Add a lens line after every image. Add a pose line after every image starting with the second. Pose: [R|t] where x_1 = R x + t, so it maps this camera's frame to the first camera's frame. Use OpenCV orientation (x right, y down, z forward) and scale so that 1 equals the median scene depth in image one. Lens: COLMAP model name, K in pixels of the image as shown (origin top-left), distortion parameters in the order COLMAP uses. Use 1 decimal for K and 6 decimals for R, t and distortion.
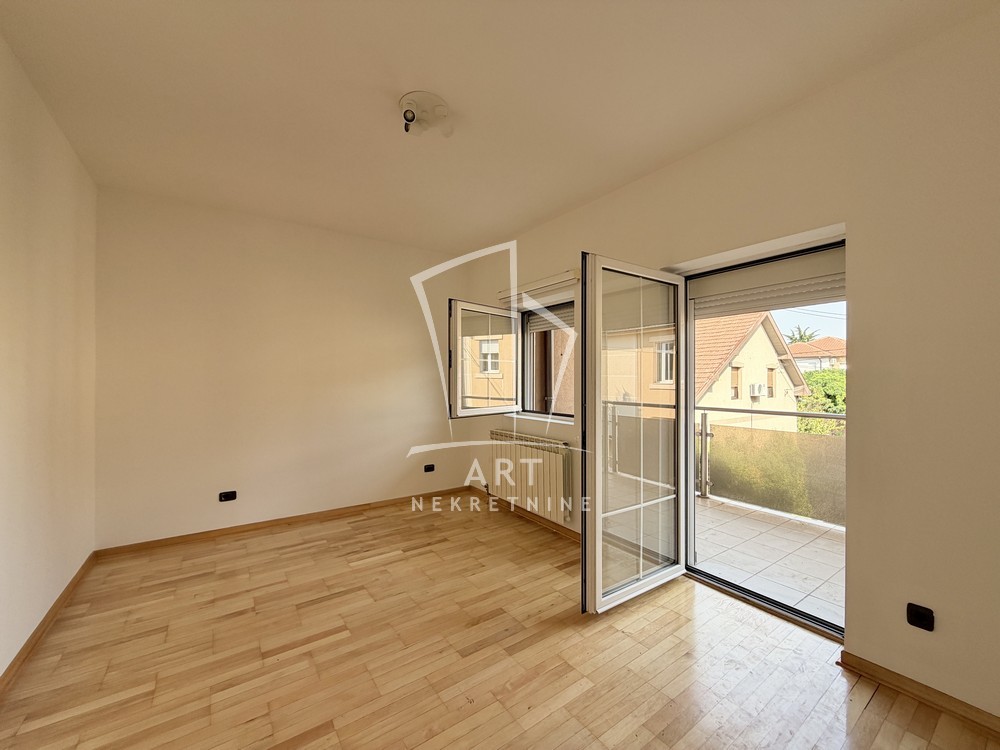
lens RADIAL K [[400.1, 0, 497.0], [0, 400.1, 376.6], [0, 0, 1]] dist [0.003568, 0.000393]
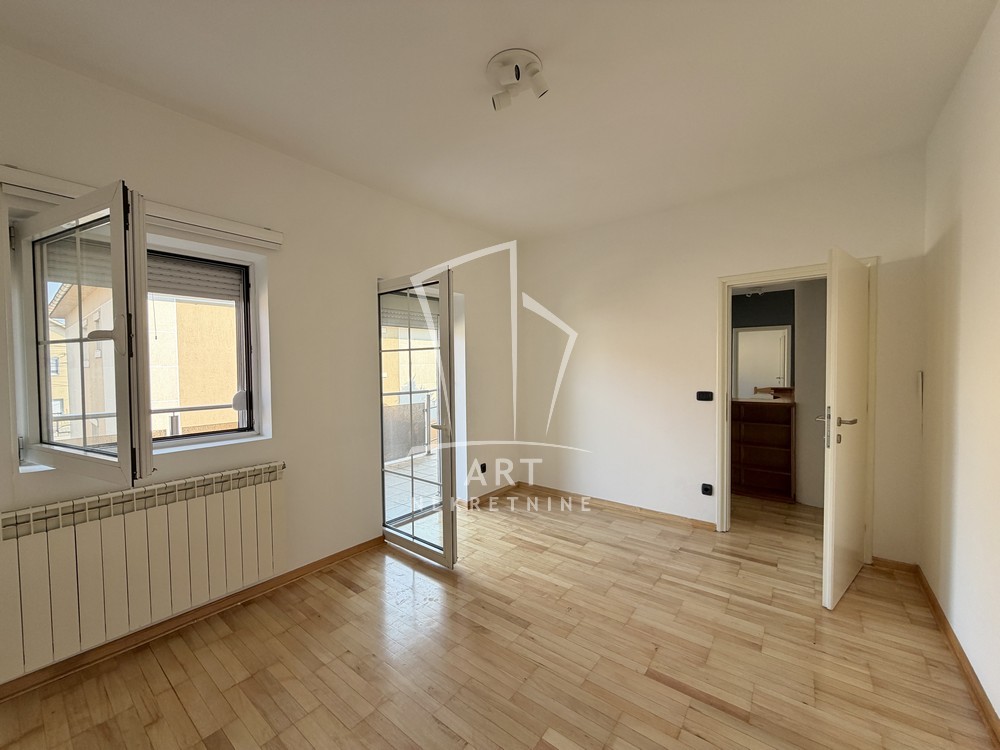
lens RADIAL K [[400.1, 0, 495.0], [0, 400.1, 376.4], [0, 0, 1]] dist [0.003568, 0.000393]
pose [[-0.288073, -0.023247, 0.957326, -0.685790], [0.006747, 0.999631, 0.026304, -0.012042], [-0.957585, 0.014036, -0.287809, 0.869495]]
